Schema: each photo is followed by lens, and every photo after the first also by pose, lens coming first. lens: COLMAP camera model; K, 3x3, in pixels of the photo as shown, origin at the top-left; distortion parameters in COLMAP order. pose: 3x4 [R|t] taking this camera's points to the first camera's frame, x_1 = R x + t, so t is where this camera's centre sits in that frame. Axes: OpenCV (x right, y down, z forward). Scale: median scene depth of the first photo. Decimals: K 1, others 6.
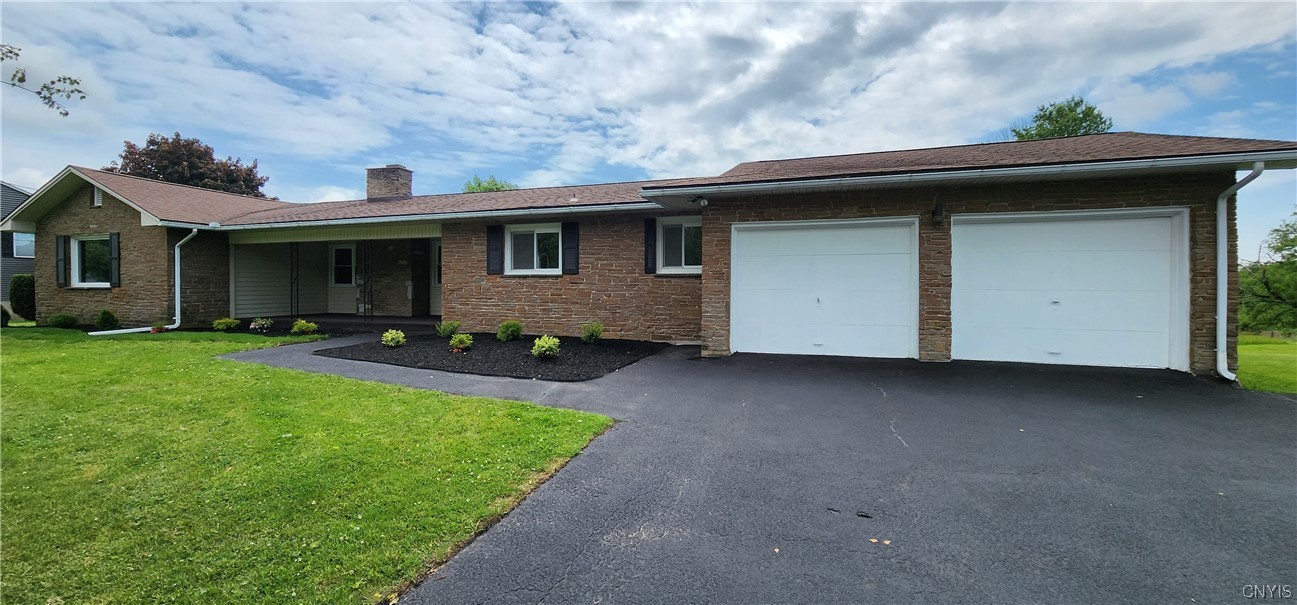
lens RADIAL K [[534.3, 0, 640.8], [0, 534.3, 294.0], [0, 0, 1]] dist [-0.000395, -0.000043]
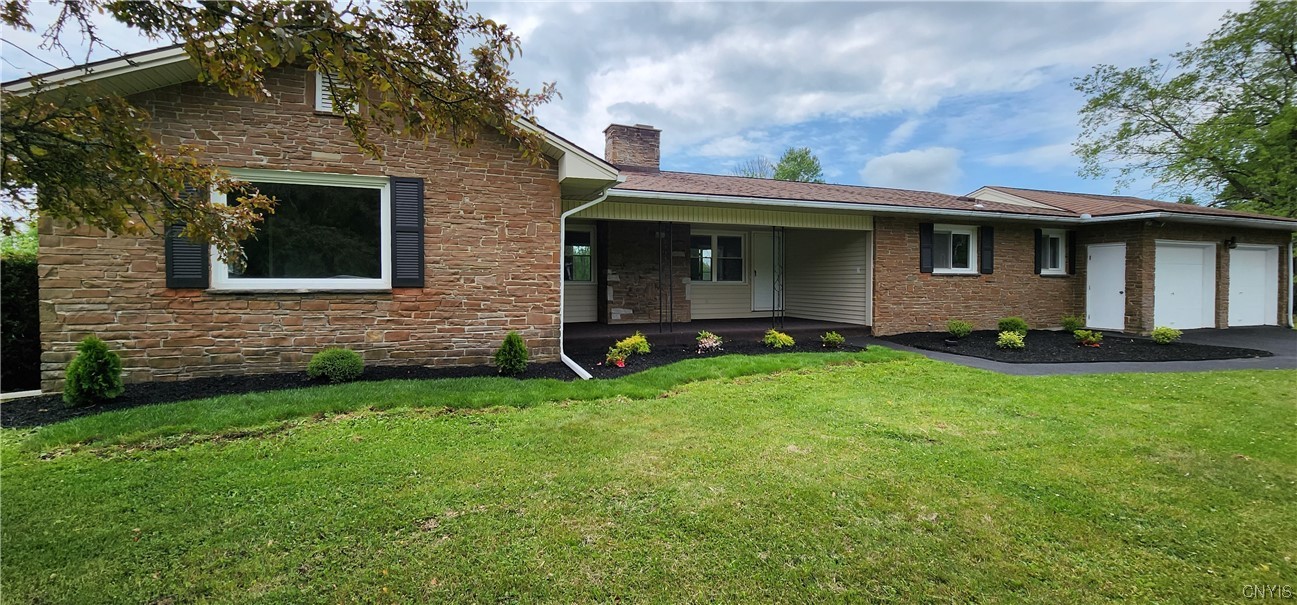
lens RADIAL K [[534.3, 0, 640.8], [0, 534.3, 294.0], [0, 0, 1]] dist [-0.000395, -0.000043]
pose [[0.779401, -0.014262, 0.626363, -1.173245], [0.007792, 0.999884, 0.013070, -0.012851], [-0.626476, -0.005306, 0.779422, 0.500819]]
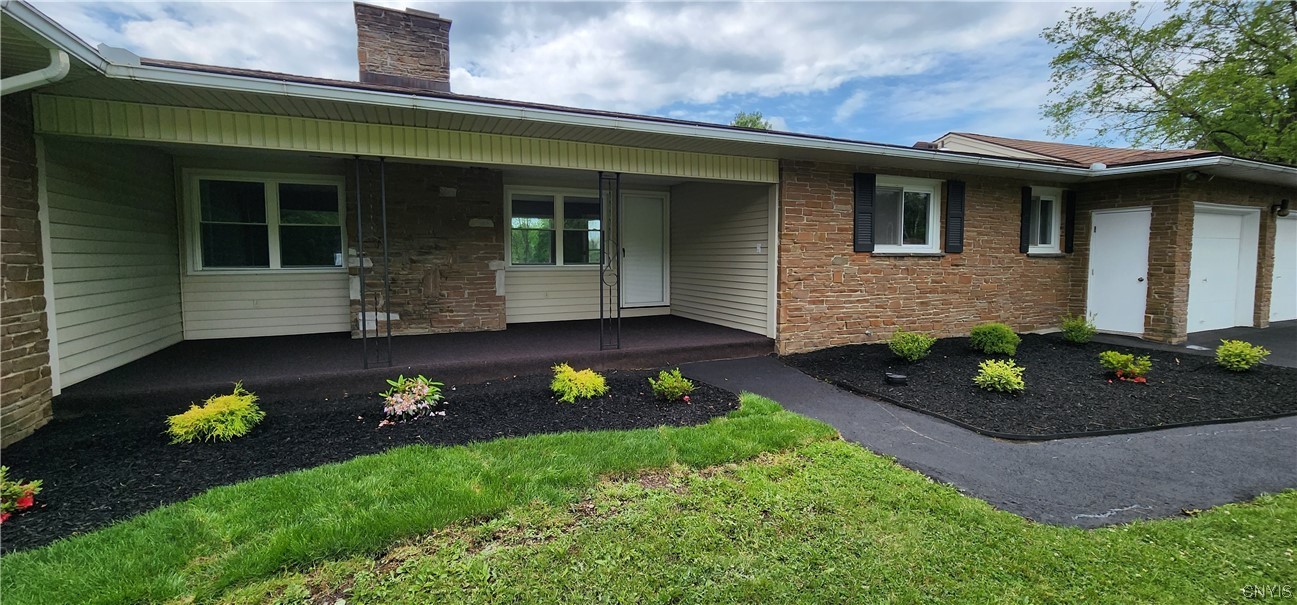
lens RADIAL K [[534.3, 0, 640.8], [0, 534.3, 294.0], [0, 0, 1]] dist [-0.000395, -0.000043]
pose [[0.737747, -0.049195, 0.673282, -0.803209], [0.011607, 0.998118, 0.060211, -0.025498], [-0.674978, -0.036605, 0.736930, 0.636649]]
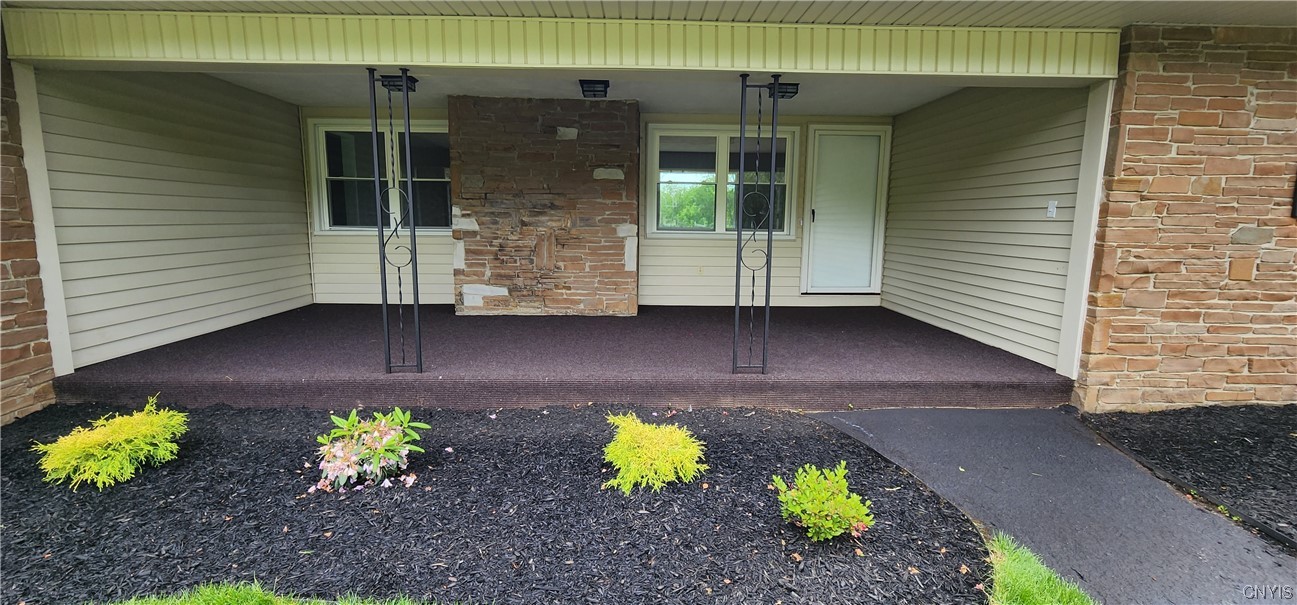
lens RADIAL K [[534.7, 0, 644.3], [0, 534.7, 295.2], [0, 0, 1]] dist [0.000032, -0.000224]
pose [[0.941599, -0.038530, 0.334525, -0.657124], [-0.004967, 0.991735, 0.128209, -0.027245], [-0.336700, -0.122383, 0.933625, 0.754413]]
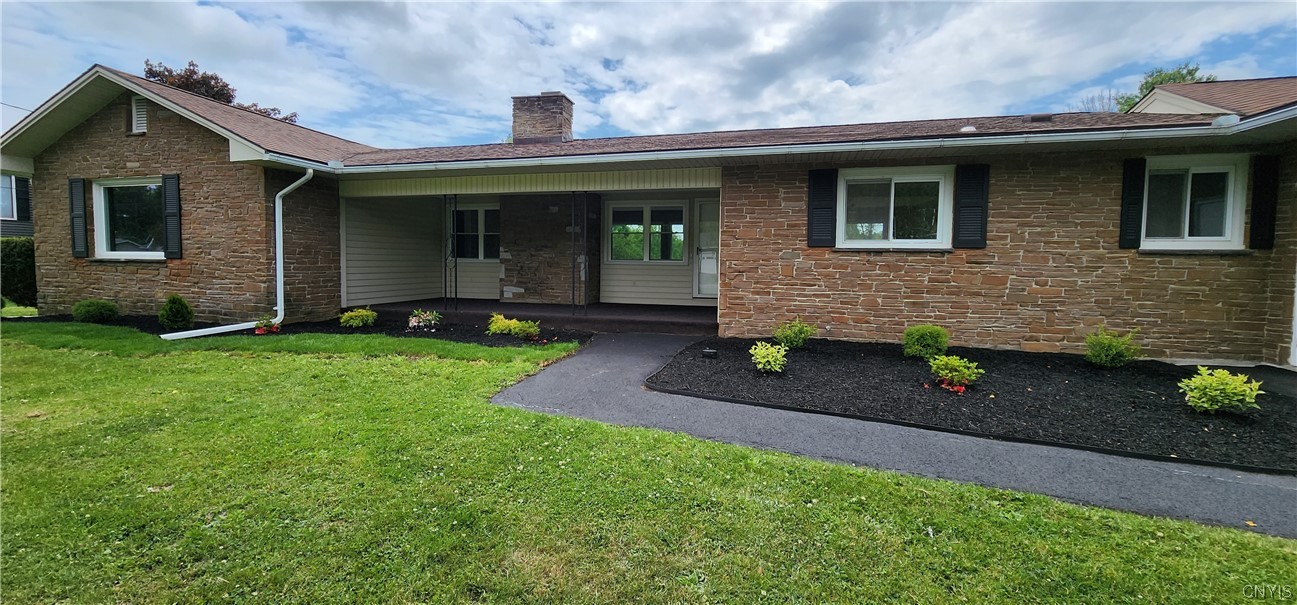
lens RADIAL K [[534.3, 0, 640.8], [0, 534.3, 294.0], [0, 0, 1]] dist [-0.000395, -0.000043]
pose [[0.998650, 0.009592, 0.051049, -0.466989], [-0.011717, 0.999070, 0.041490, -0.004161], [-0.050604, -0.042032, 0.997834, 0.333376]]
